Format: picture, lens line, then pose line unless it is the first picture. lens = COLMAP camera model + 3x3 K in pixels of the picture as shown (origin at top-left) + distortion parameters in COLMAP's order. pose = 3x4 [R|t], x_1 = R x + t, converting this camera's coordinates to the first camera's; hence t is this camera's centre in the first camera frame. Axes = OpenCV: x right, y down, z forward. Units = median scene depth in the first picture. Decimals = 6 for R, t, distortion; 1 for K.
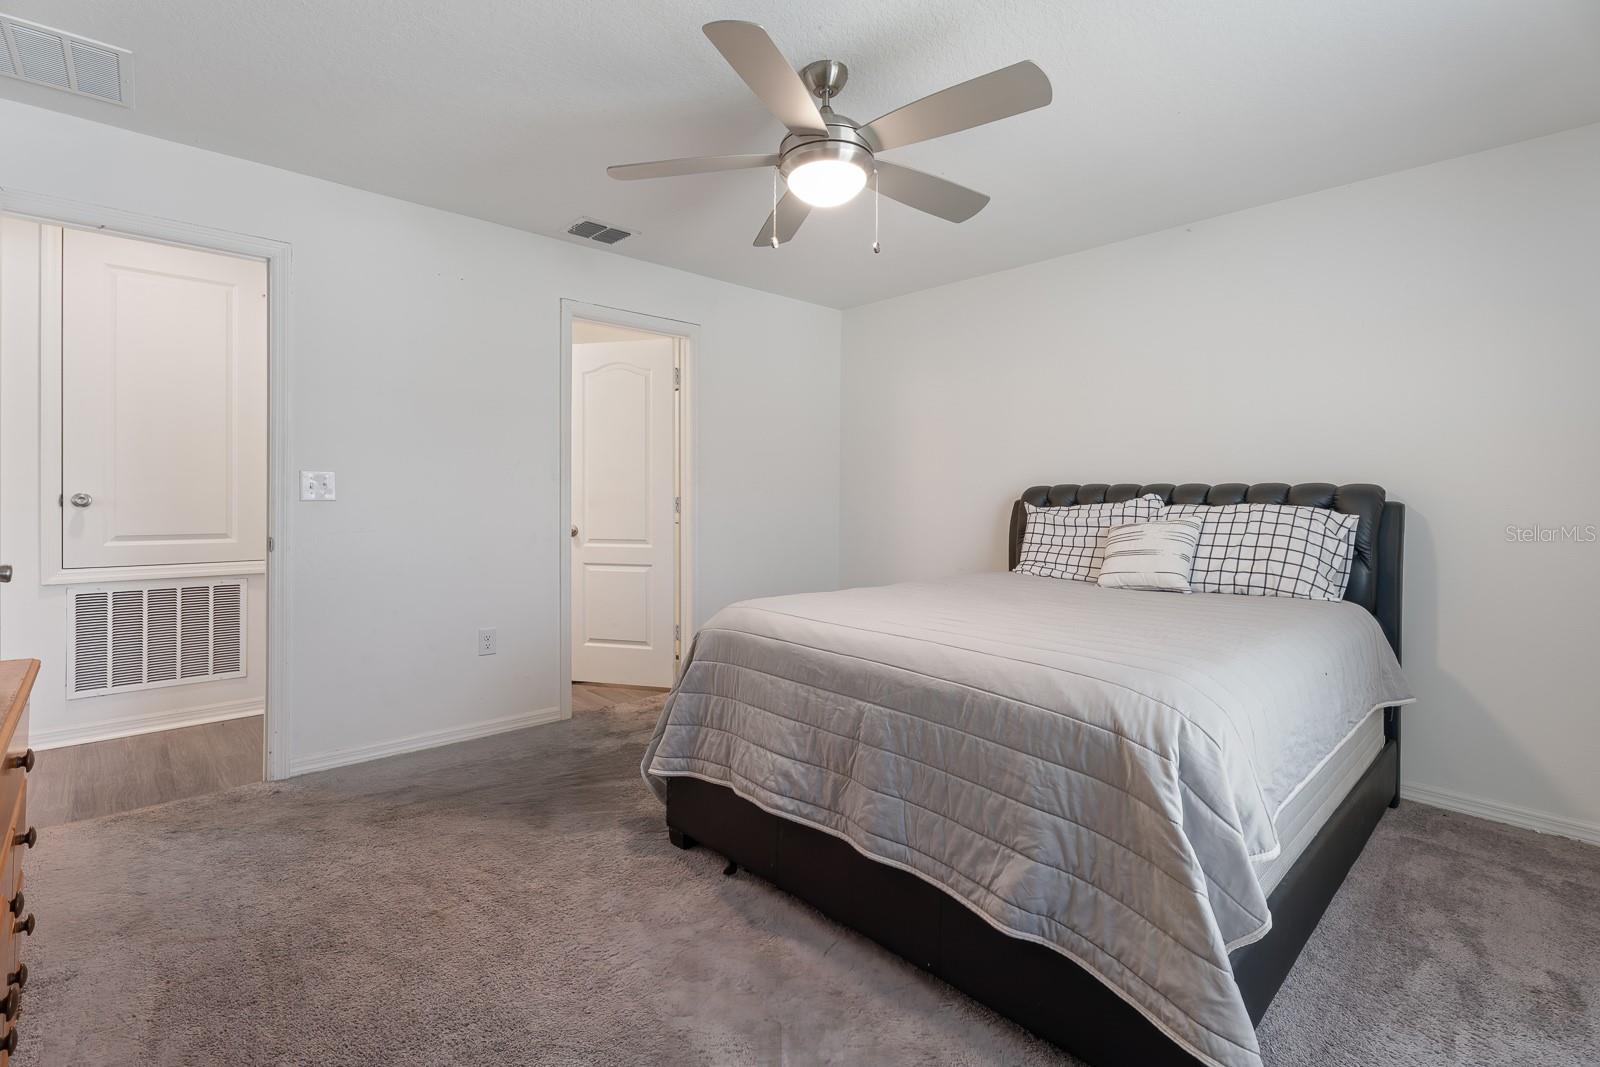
lens RADIAL K [[713.9, 0, 794.3], [0, 713.9, 512.6], [0, 0, 1]] dist [0.000309, 0.000096]
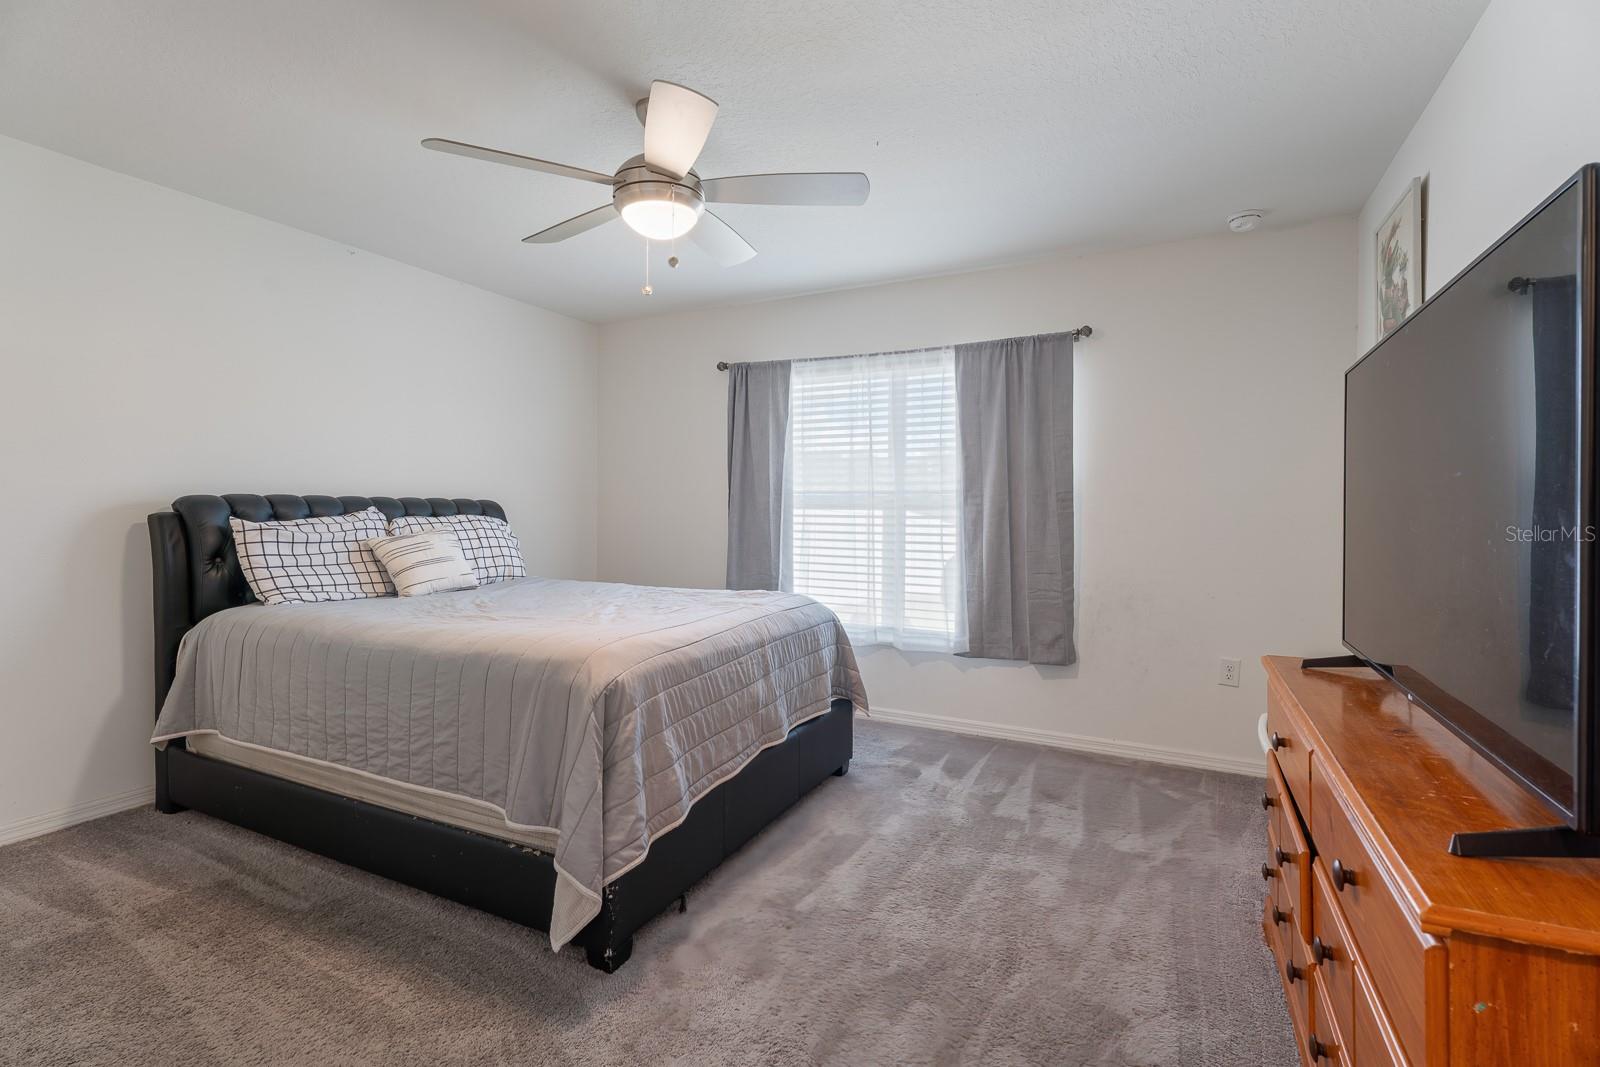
lens RADIAL K [[713.9, 0, 794.3], [0, 713.9, 512.6], [0, 0, 1]] dist [0.000309, 0.000096]
pose [[-0.332802, -0.011418, 0.942928, -0.727306], [0.002465, 0.999913, 0.012978, -0.030924], [-0.942993, 0.006644, -0.332745, 0.793804]]
